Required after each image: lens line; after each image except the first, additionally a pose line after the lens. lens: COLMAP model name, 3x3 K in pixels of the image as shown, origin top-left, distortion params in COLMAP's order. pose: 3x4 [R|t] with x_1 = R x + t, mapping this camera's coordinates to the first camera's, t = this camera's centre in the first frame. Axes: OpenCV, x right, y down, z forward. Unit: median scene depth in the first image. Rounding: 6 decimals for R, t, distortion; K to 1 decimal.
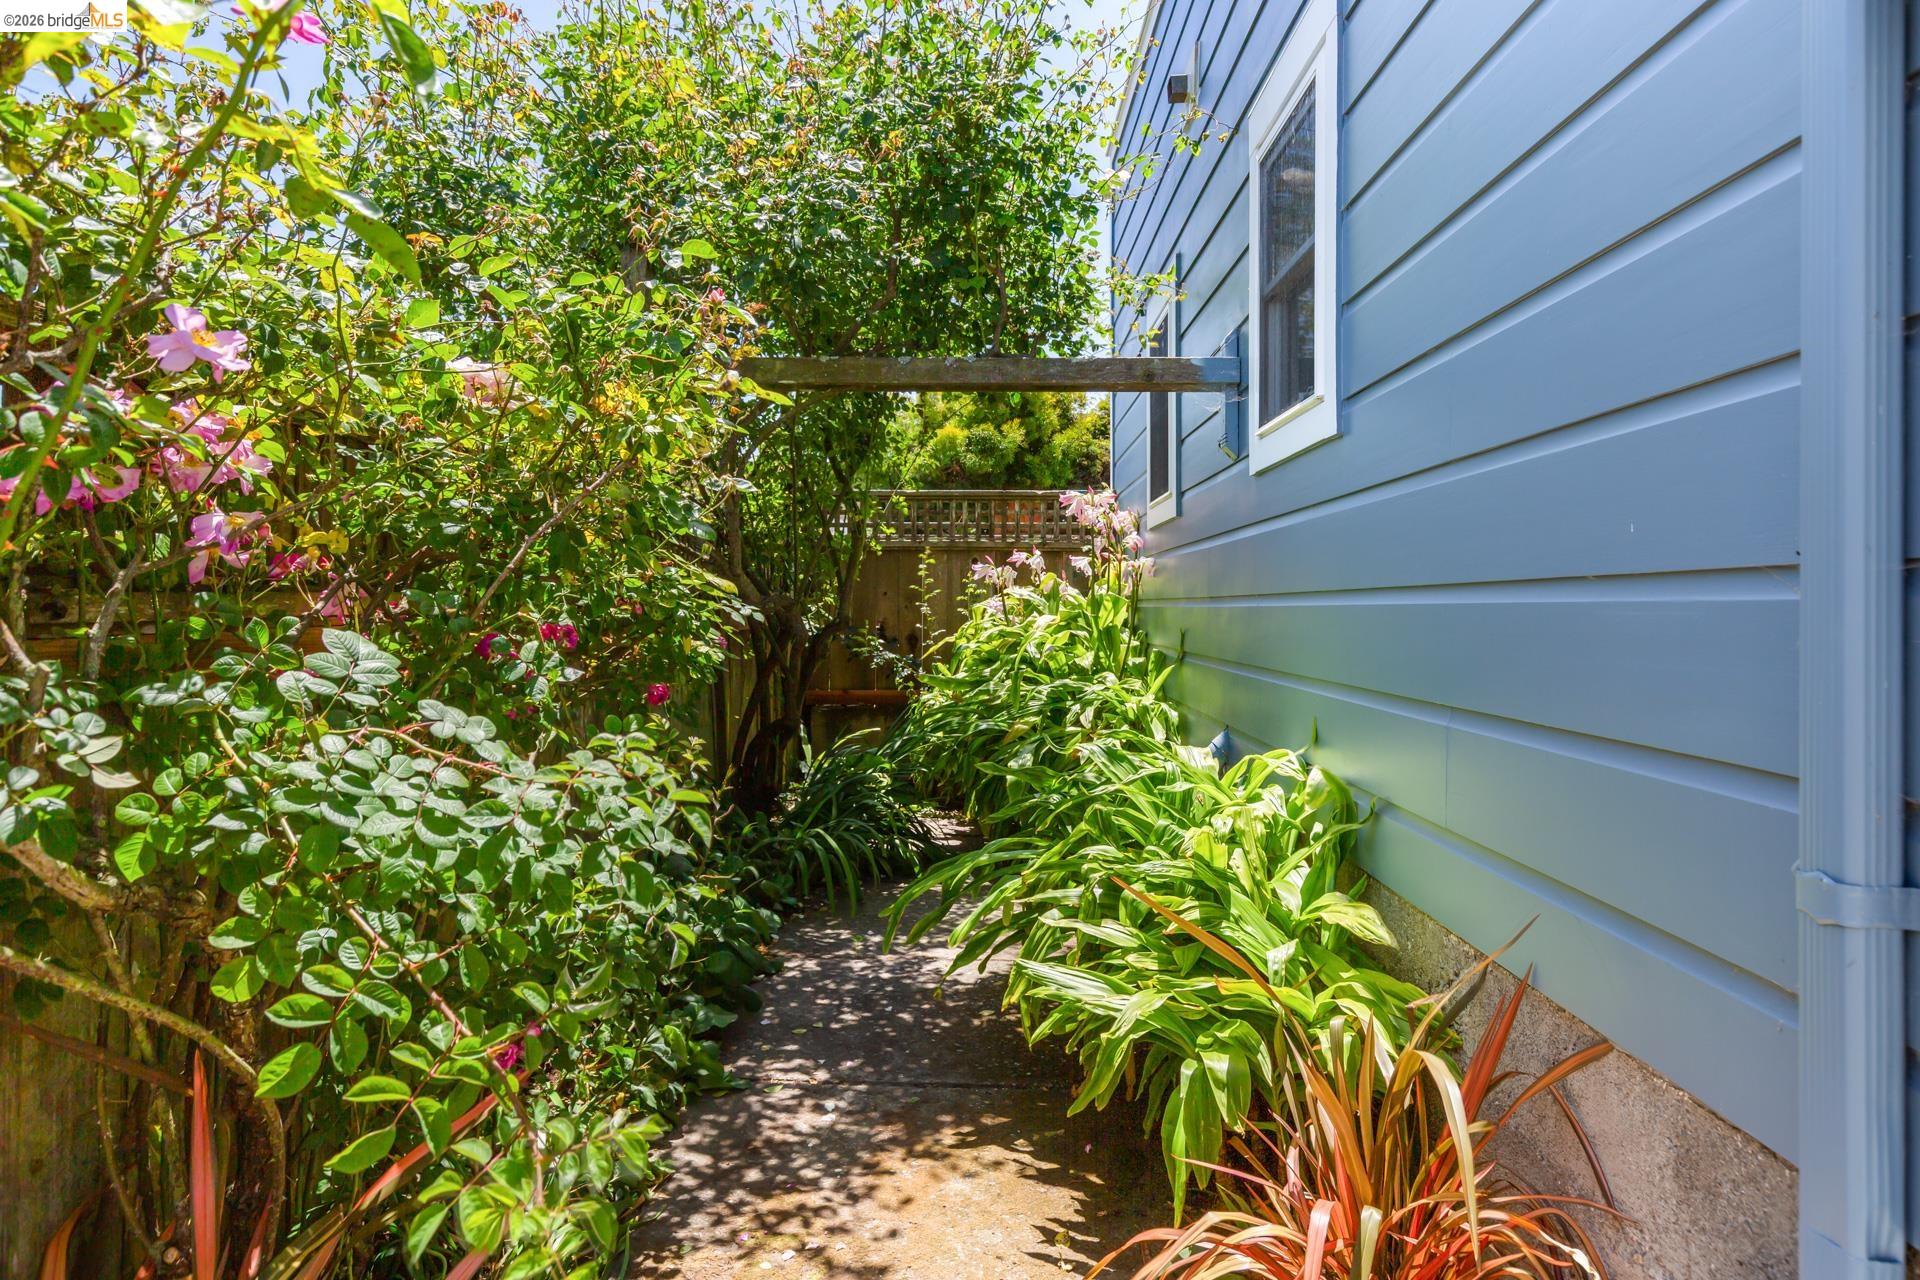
lens RADIAL K [[1259.7, 0, 959.8], [0, 1259.7, 602.5], [0, 0, 1]] dist [0.005729, 0.001396]
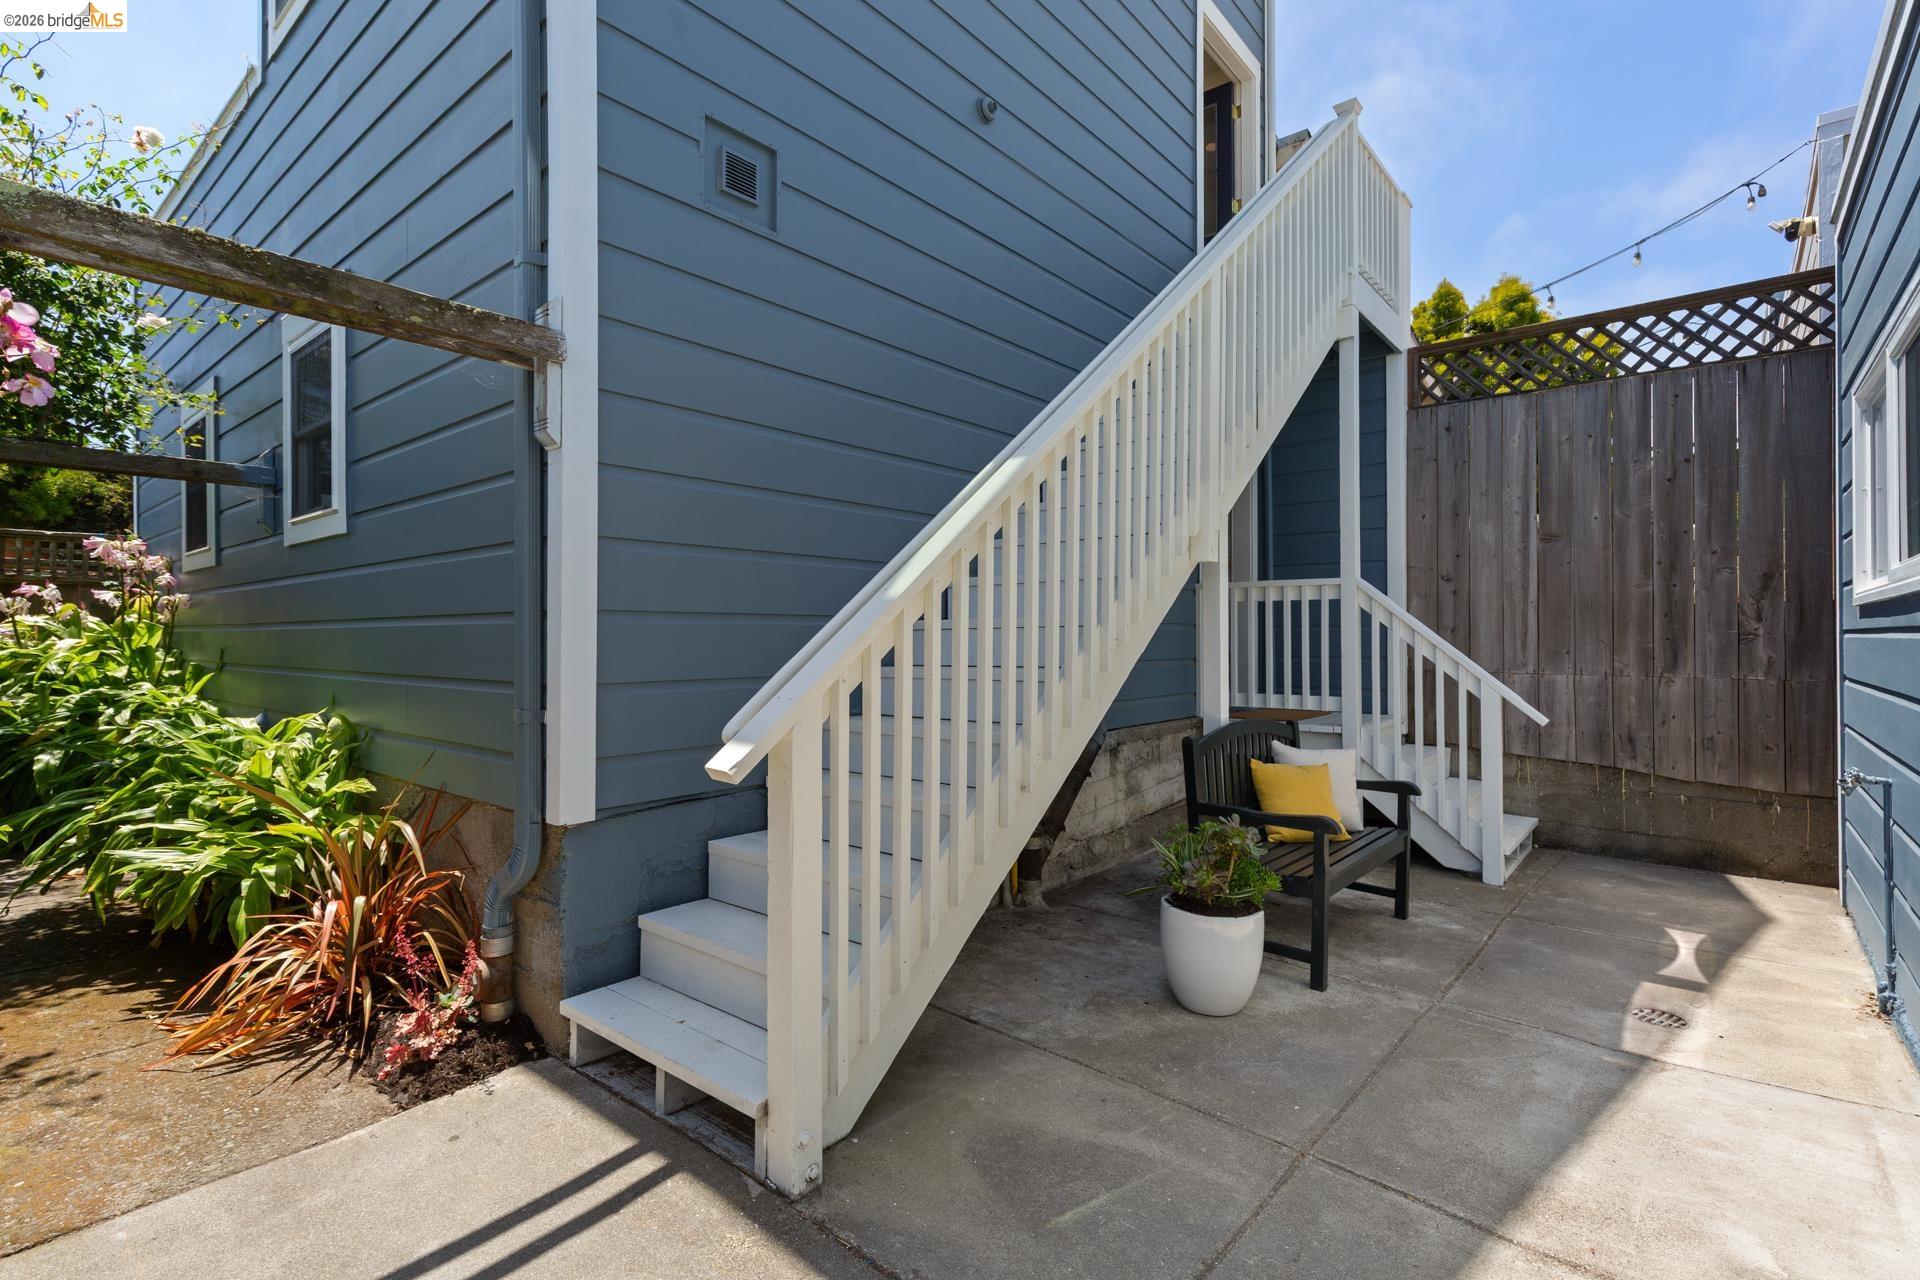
lens RADIAL K [[890.0, 0, 1016.8], [0, 890.0, 629.7], [0, 0, 1]] dist [0.001694, -0.001396]
pose [[0.605276, -0.003726, 0.796007, -0.102294], [0.003440, 0.999992, 0.002065, 0.004540], [-0.796009, 0.001488, 0.605283, -0.403944]]
